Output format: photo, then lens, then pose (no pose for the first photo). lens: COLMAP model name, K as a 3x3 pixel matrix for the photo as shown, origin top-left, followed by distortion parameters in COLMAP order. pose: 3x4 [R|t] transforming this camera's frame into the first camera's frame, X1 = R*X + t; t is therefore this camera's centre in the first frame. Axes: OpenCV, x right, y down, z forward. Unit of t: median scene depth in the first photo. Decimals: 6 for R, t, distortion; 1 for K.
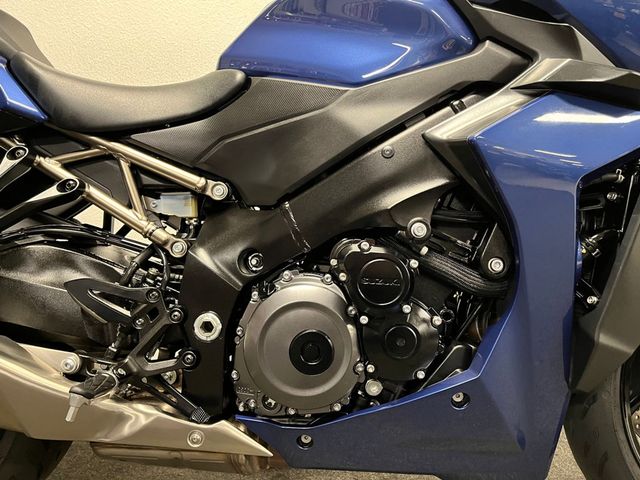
lens RADIAL K [[480.8, 0, 320.0], [0, 480.8, 240.0], [0, 0, 1]] dist [-0.001110, -0.000425]
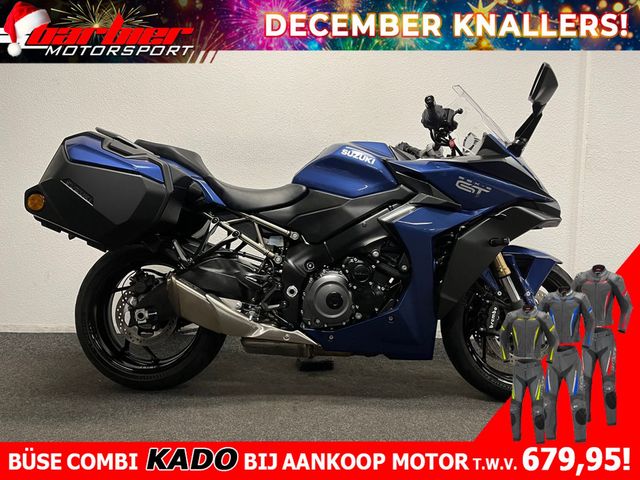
lens RADIAL K [[480.8, 0, 320.0], [0, 480.8, 240.0], [0, 0, 1]] dist [-0.001110, -0.000425]
pose [[0.999800, 0.013380, 0.014881, -0.132845], [-0.013020, 0.999627, -0.023999, -0.028441], [-0.015196, 0.023800, 0.999601, -1.524301]]
